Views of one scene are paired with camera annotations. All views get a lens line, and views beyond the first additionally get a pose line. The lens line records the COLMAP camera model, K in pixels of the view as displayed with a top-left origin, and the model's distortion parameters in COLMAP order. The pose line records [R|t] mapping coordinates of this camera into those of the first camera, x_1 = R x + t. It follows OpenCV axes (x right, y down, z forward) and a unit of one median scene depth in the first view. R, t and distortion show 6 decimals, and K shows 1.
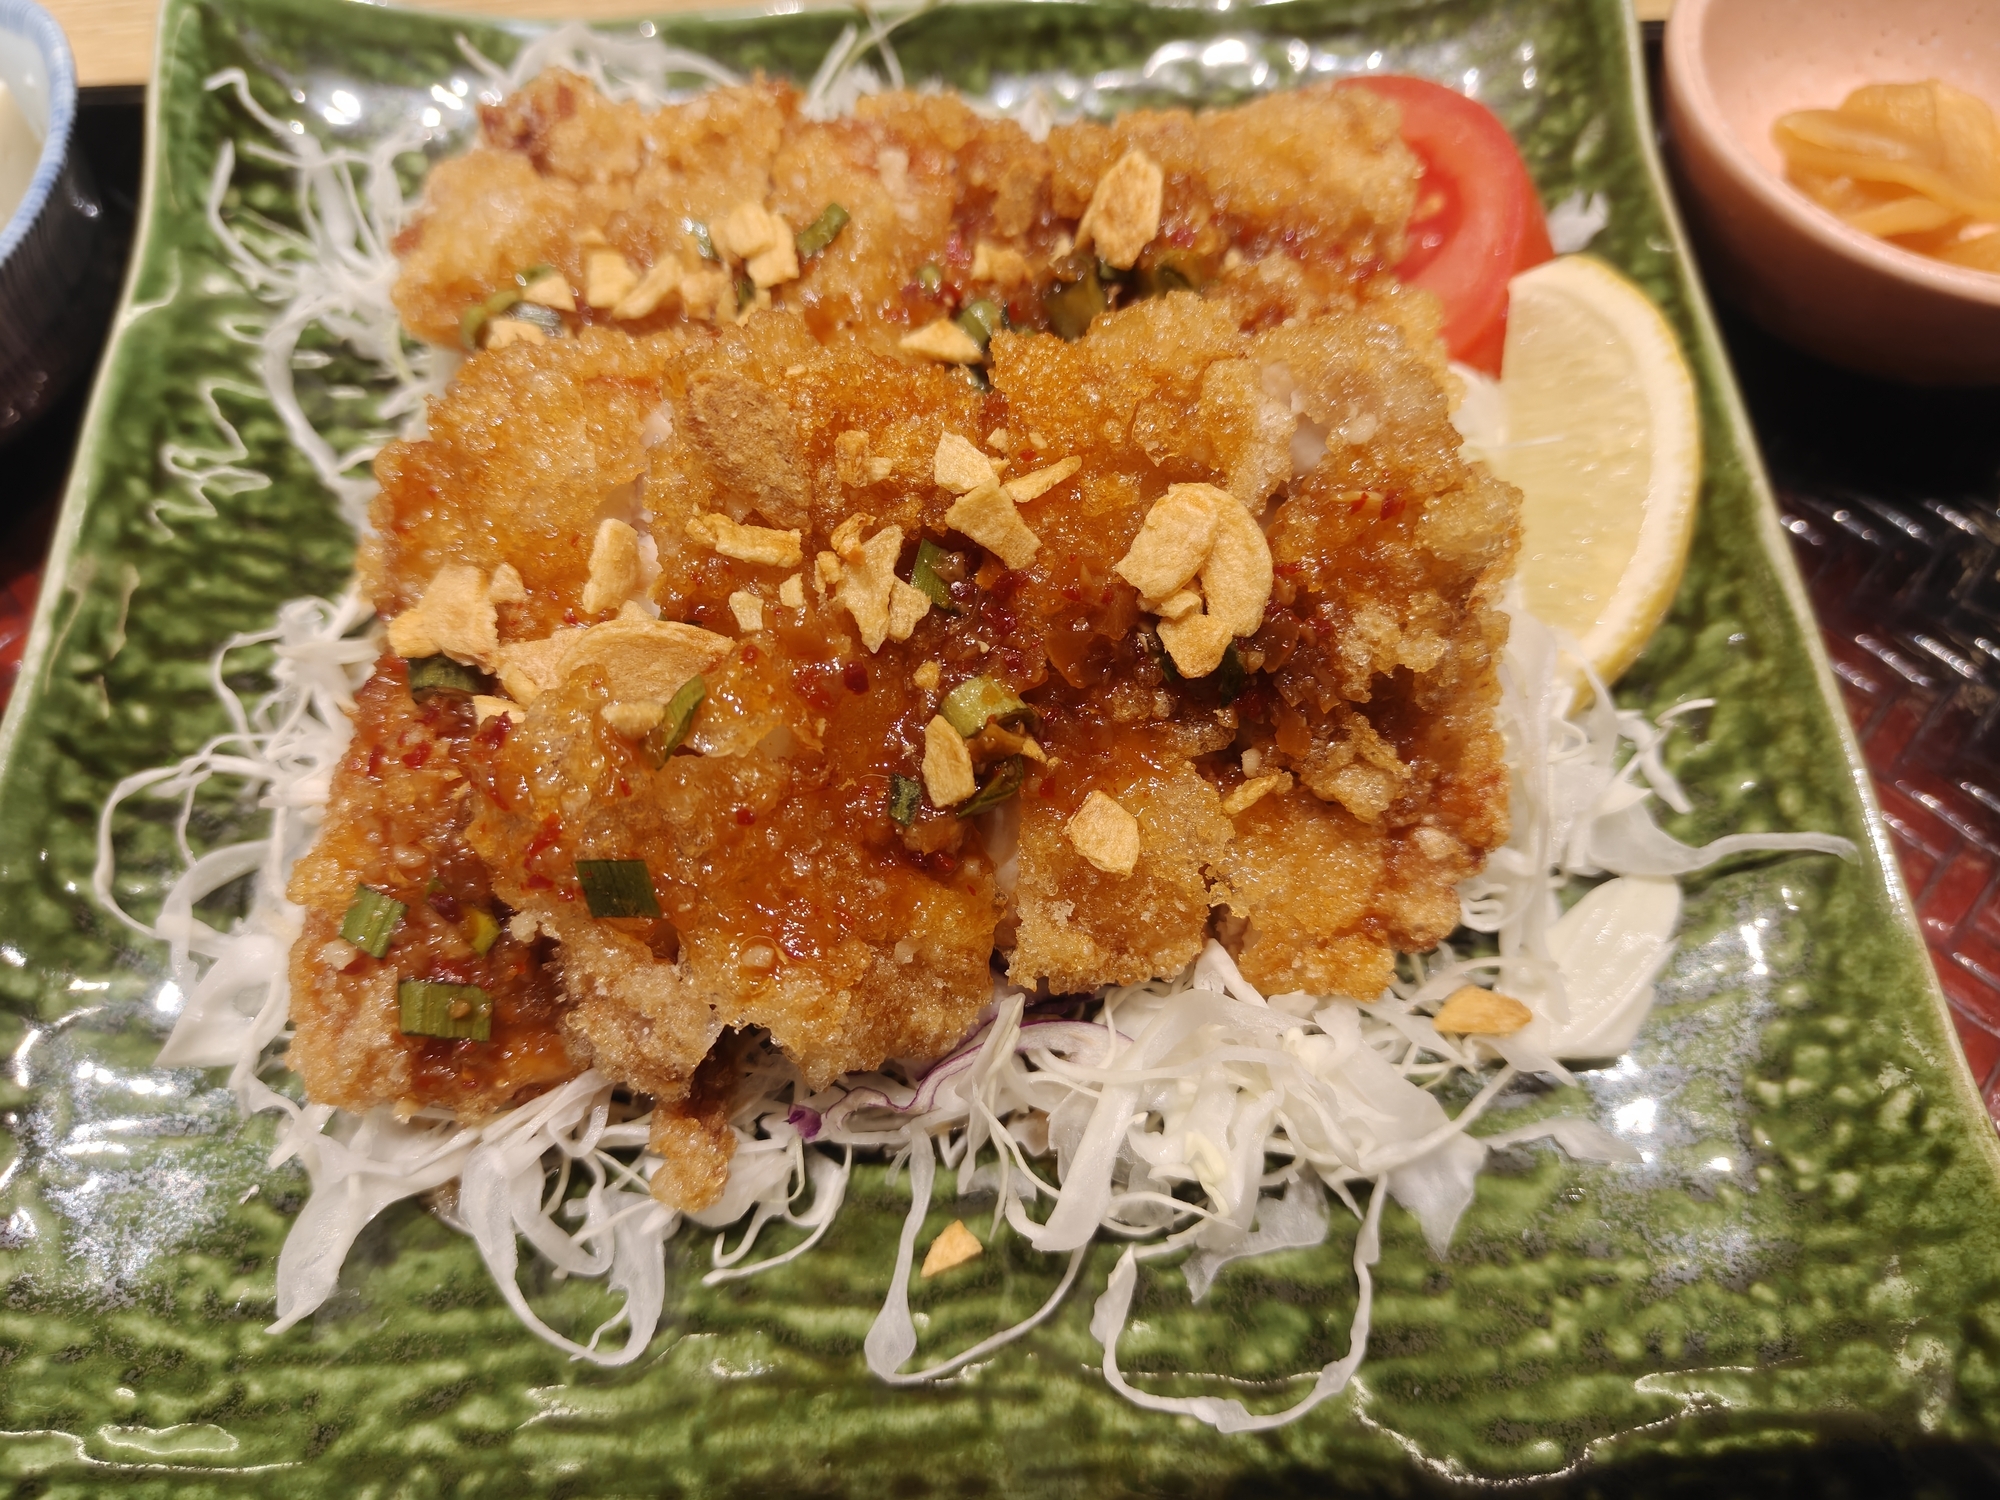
lens RADIAL K [[1435.7, 0, 1000.0], [0, 1435.7, 750.0], [0, 0, 1]] dist [-0.013994, -0.000332]
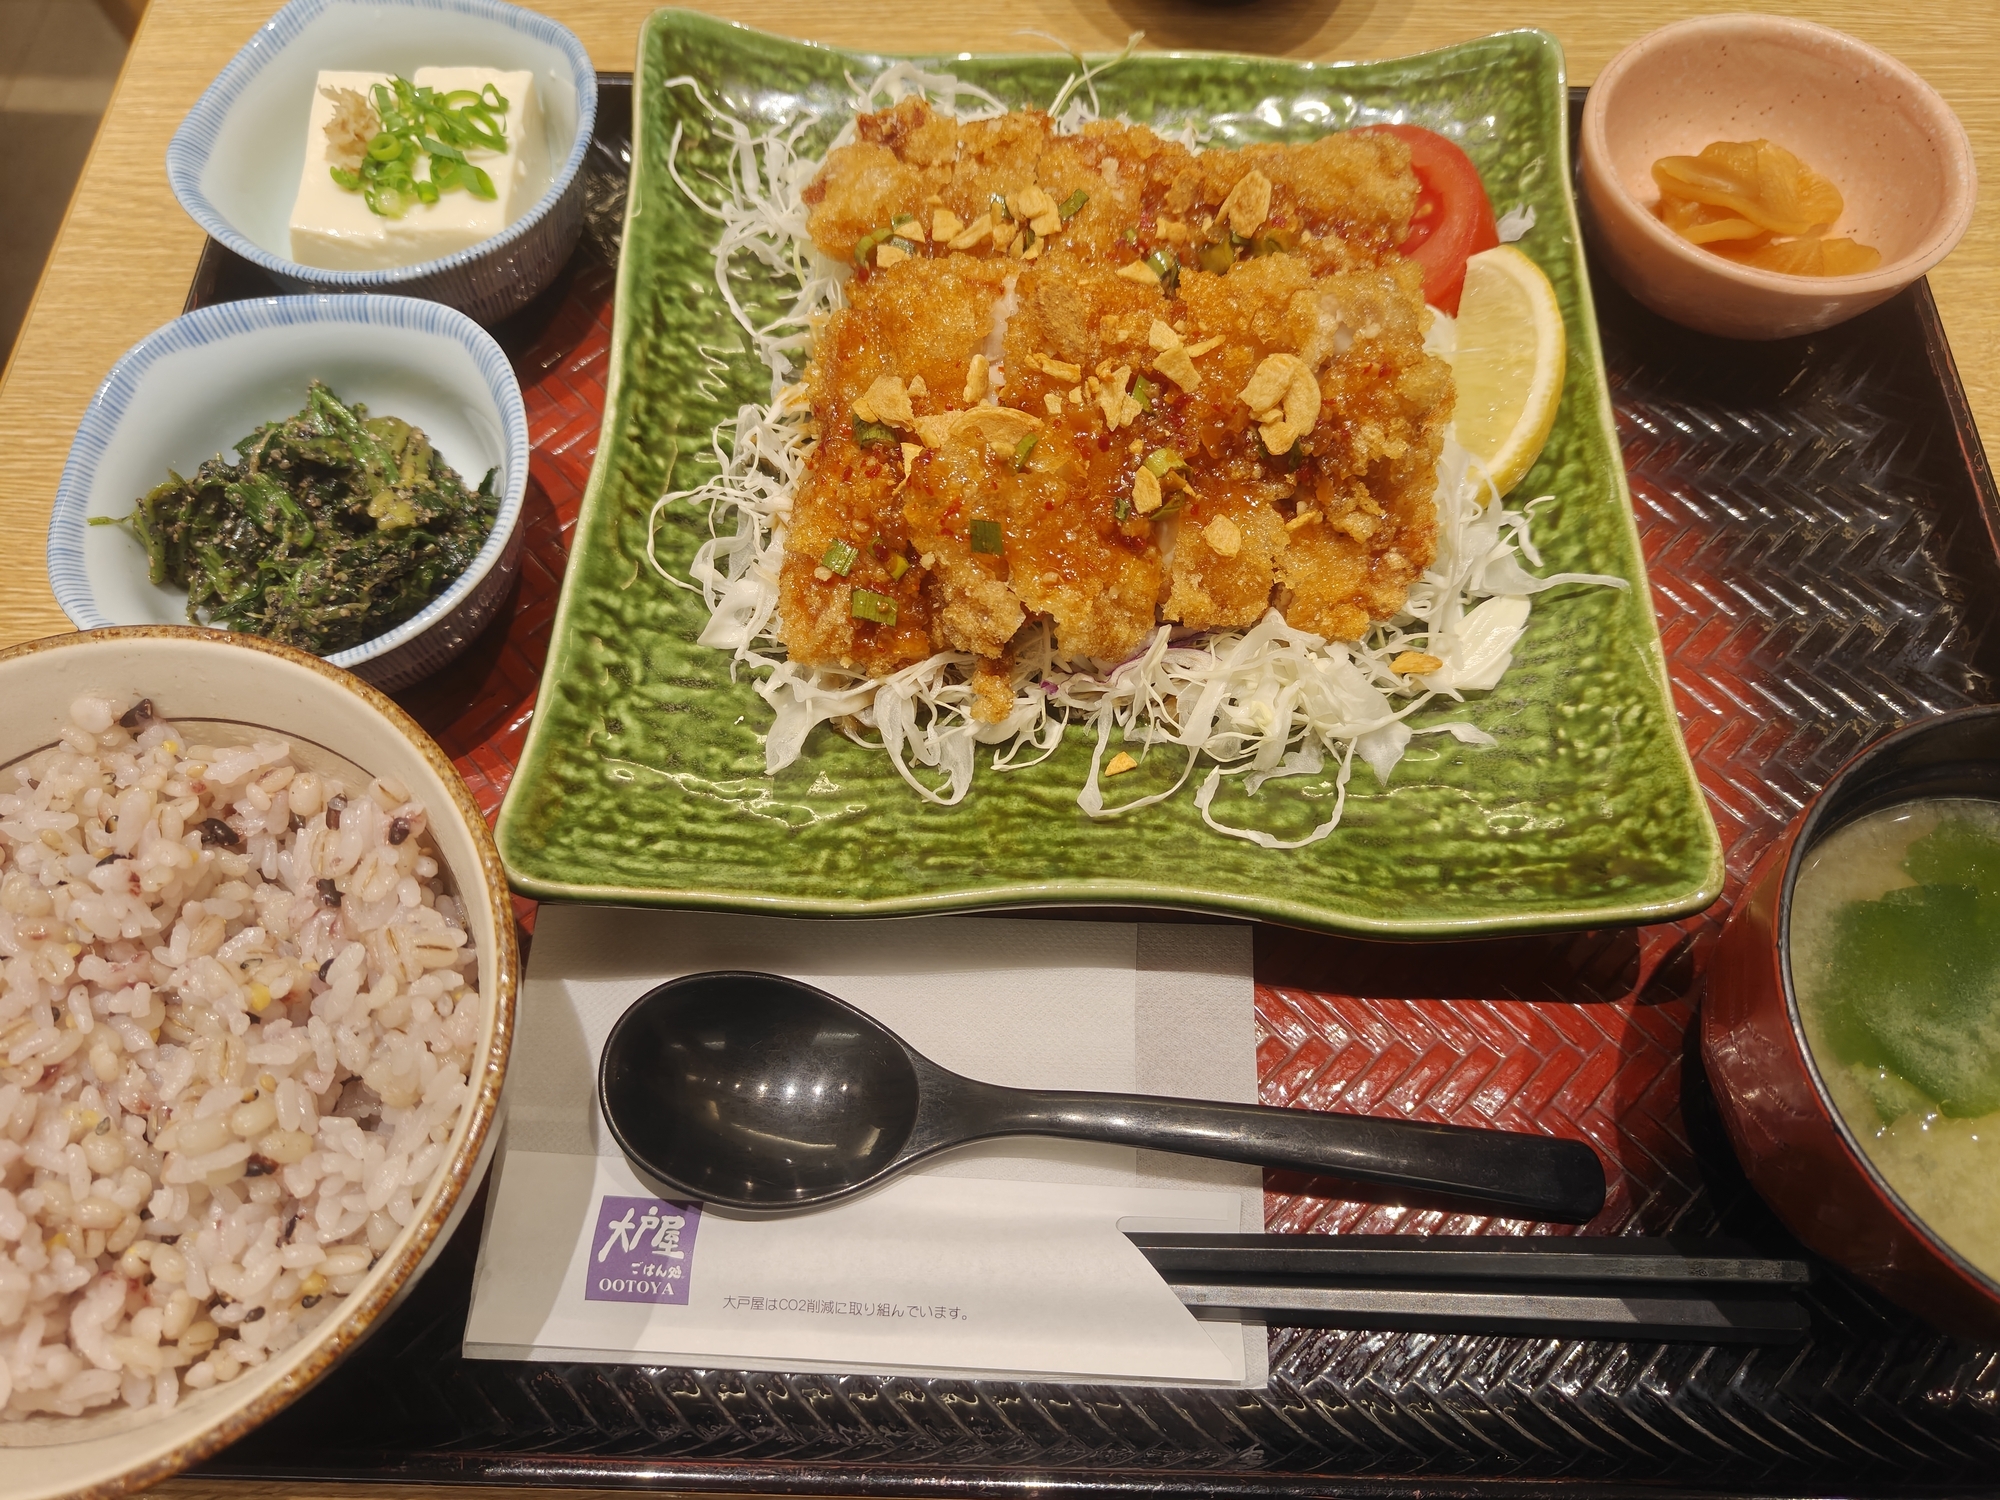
lens RADIAL K [[1358.2, 0, 1000.0], [0, 1358.2, 750.0], [0, 0, 1]] dist [-0.002583, -0.002290]
pose [[0.998197, 0.059852, -0.004450, -0.187378], [-0.059587, 0.997175, 0.045739, 0.261313], [0.007175, -0.045392, 0.998944, -0.778211]]
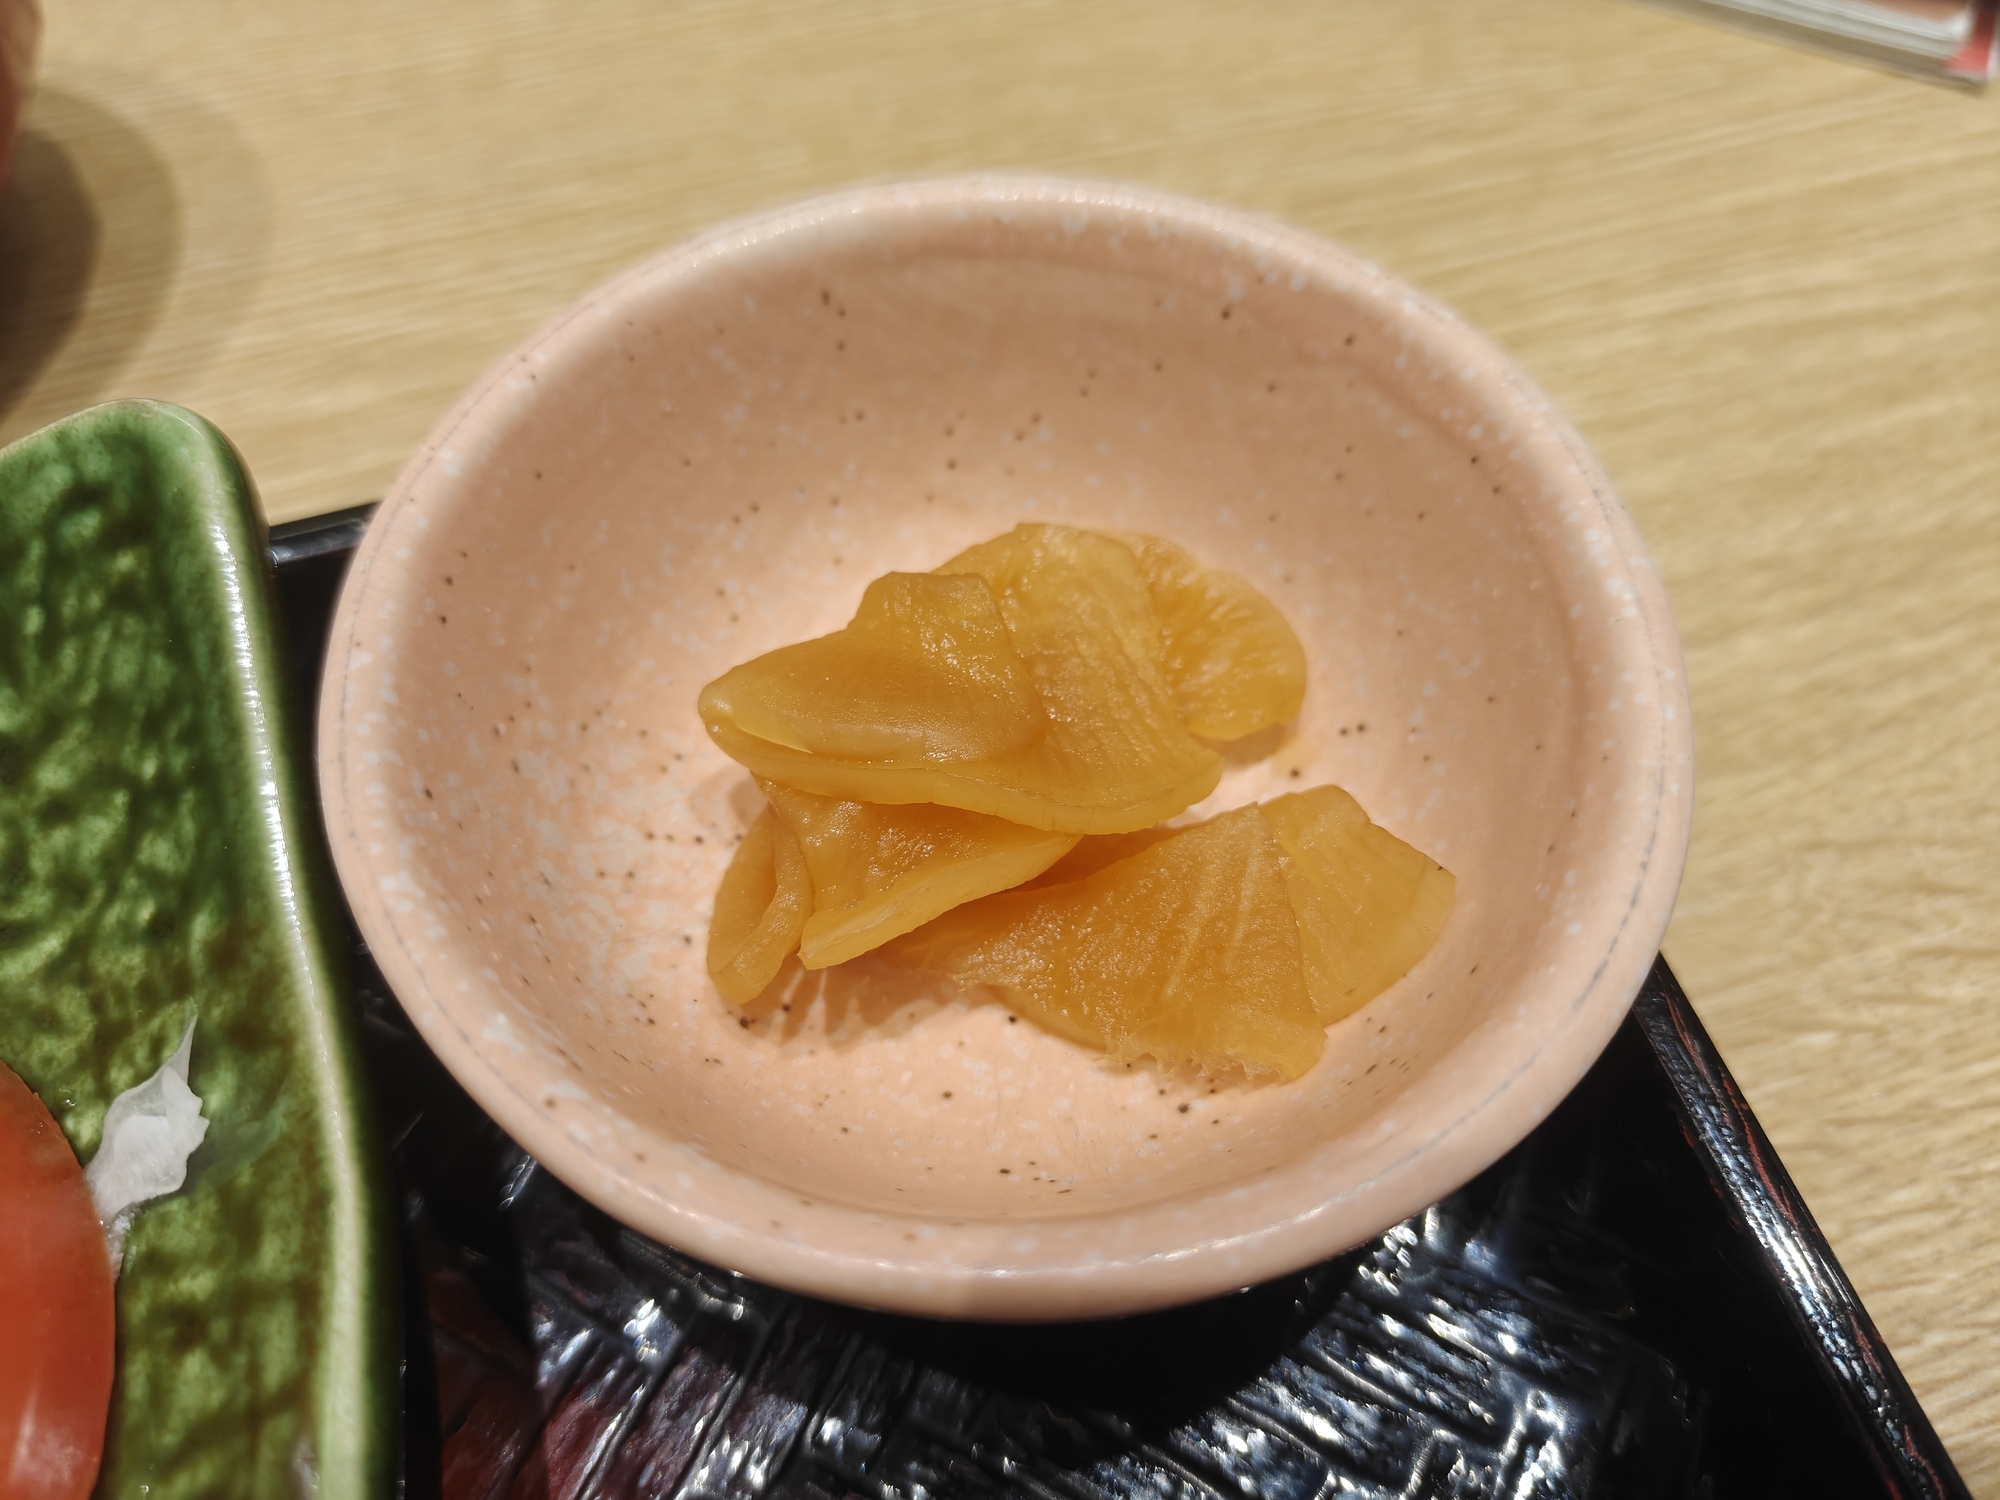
lens RADIAL K [[1435.7, 0, 1000.0], [0, 1435.7, 750.0], [0, 0, 1]] dist [-0.013994, -0.000332]
pose [[0.964247, -0.212296, 0.158612, 0.866833], [0.223883, 0.972831, -0.058955, -0.579779], [-0.141787, 0.092358, 0.985579, 0.801468]]
